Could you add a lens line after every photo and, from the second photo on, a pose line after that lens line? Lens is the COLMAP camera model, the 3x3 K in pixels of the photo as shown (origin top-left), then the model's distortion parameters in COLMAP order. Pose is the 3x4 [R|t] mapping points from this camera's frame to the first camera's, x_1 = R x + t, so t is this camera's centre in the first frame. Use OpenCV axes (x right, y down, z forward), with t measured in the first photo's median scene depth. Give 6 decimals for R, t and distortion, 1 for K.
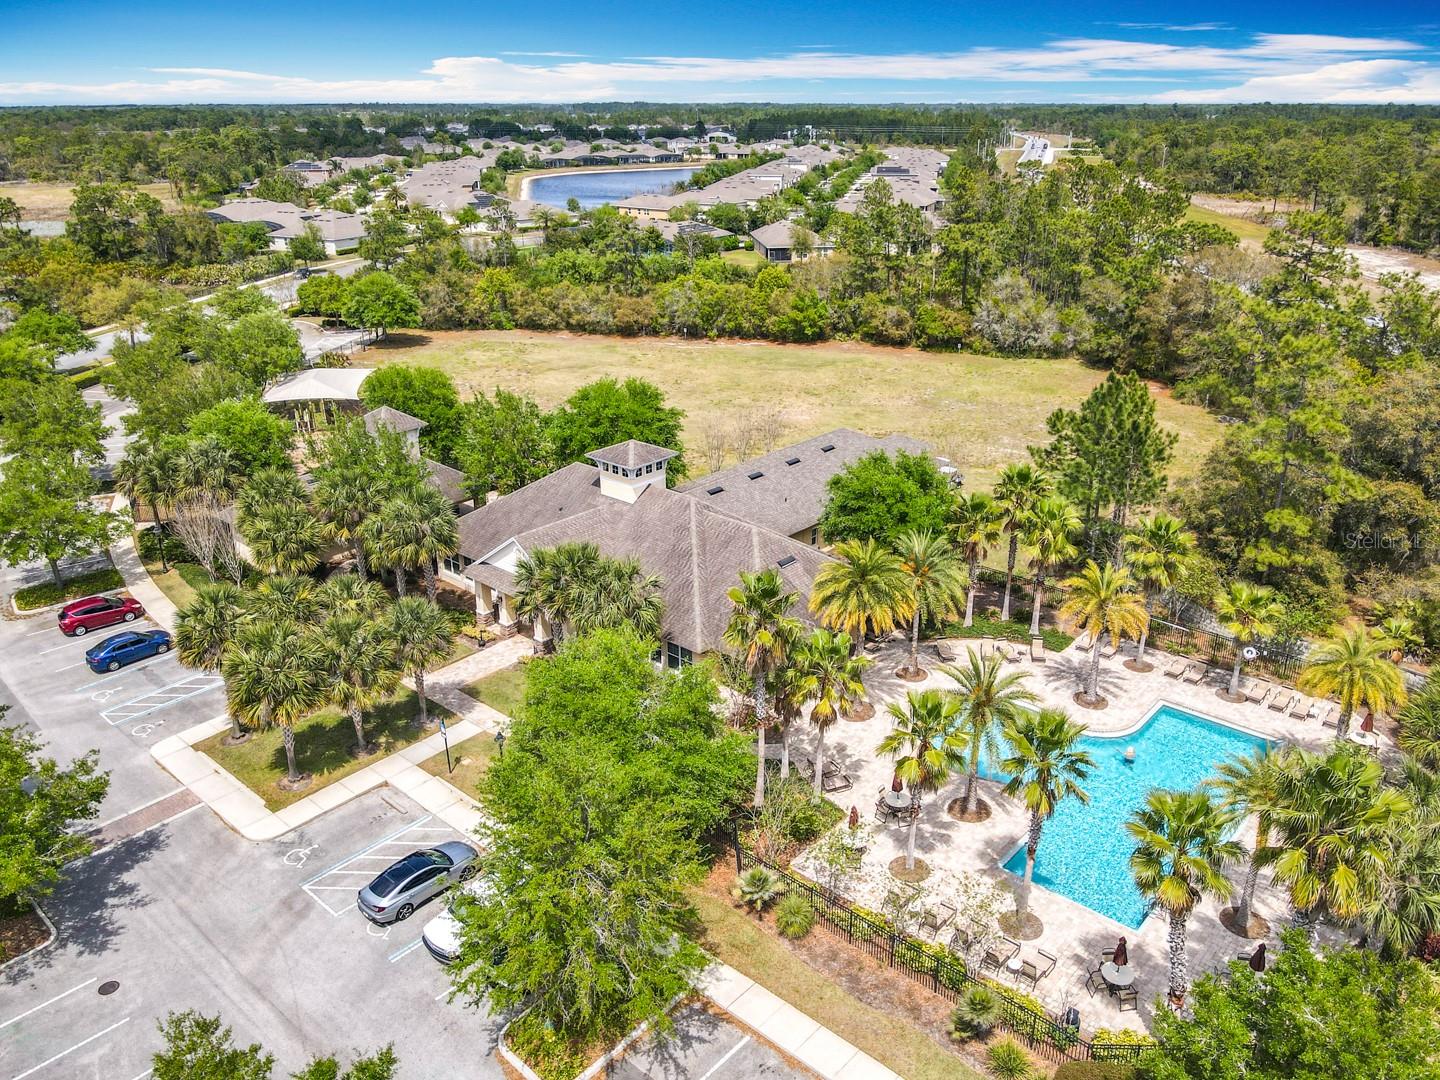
lens RADIAL K [[1056.3, 0, 720.0], [0, 1056.3, 540.0], [0, 0, 1]] dist [0.003908, 0.031796]
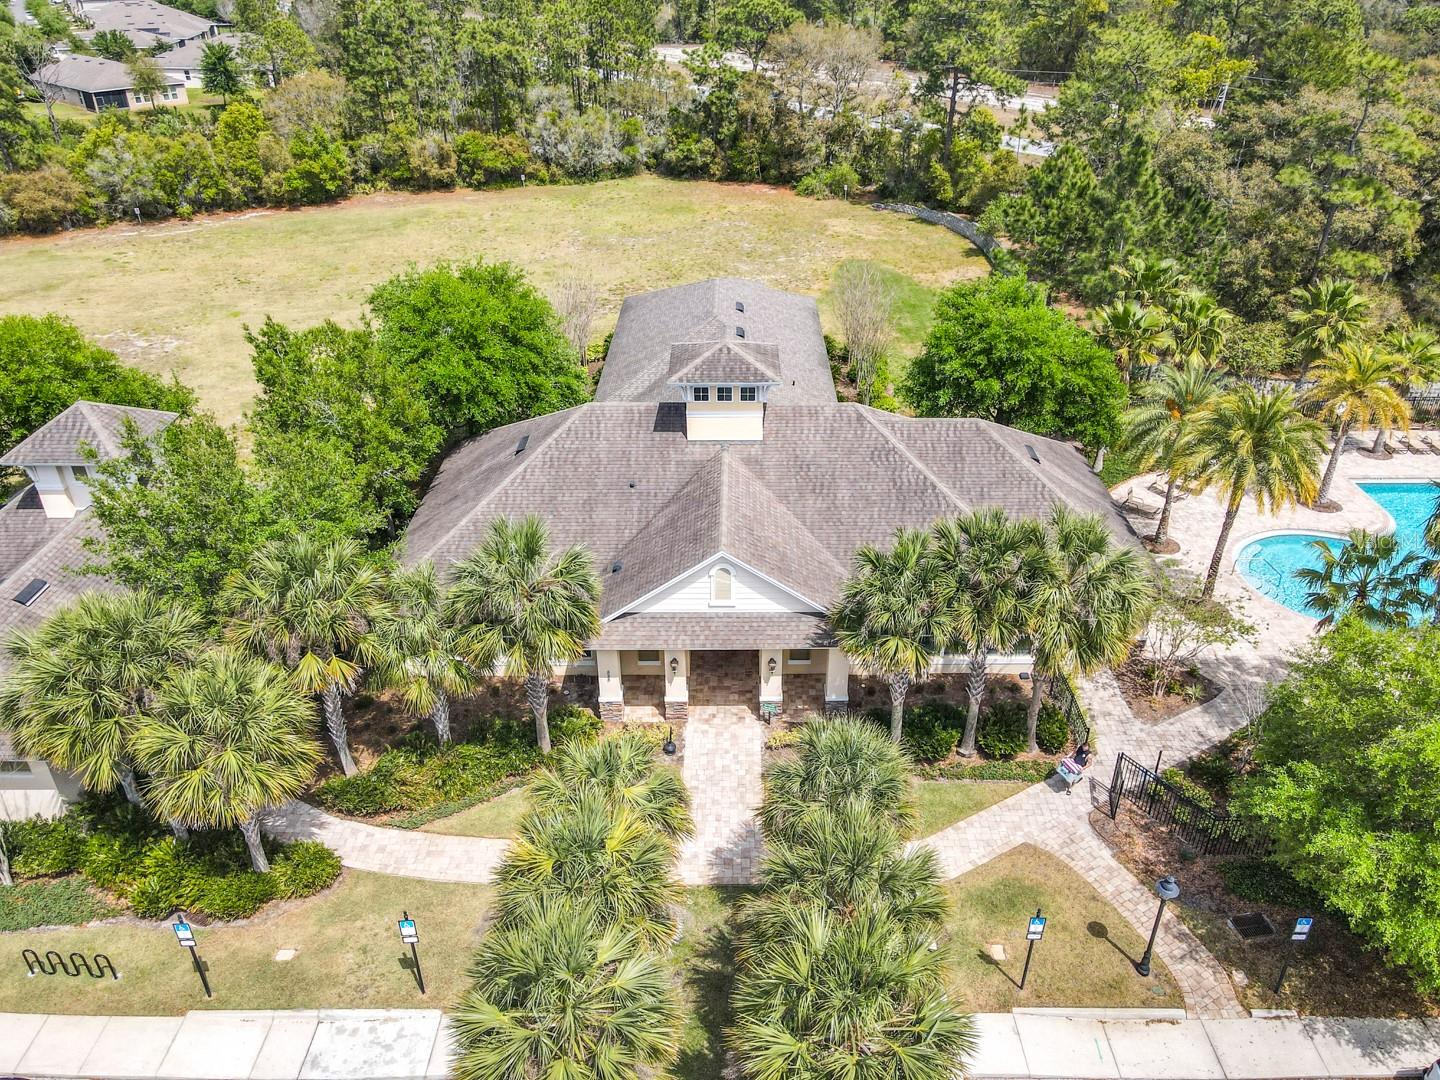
lens RADIAL K [[1056.3, 0, 720.0], [0, 1056.3, 540.0], [0, 0, 1]] dist [0.003908, 0.031796]
pose [[0.760561, -0.330151, 0.559059, -0.209000], [0.251674, 0.943654, 0.214888, -0.052757], [-0.598504, -0.022735, 0.800797, 0.227725]]
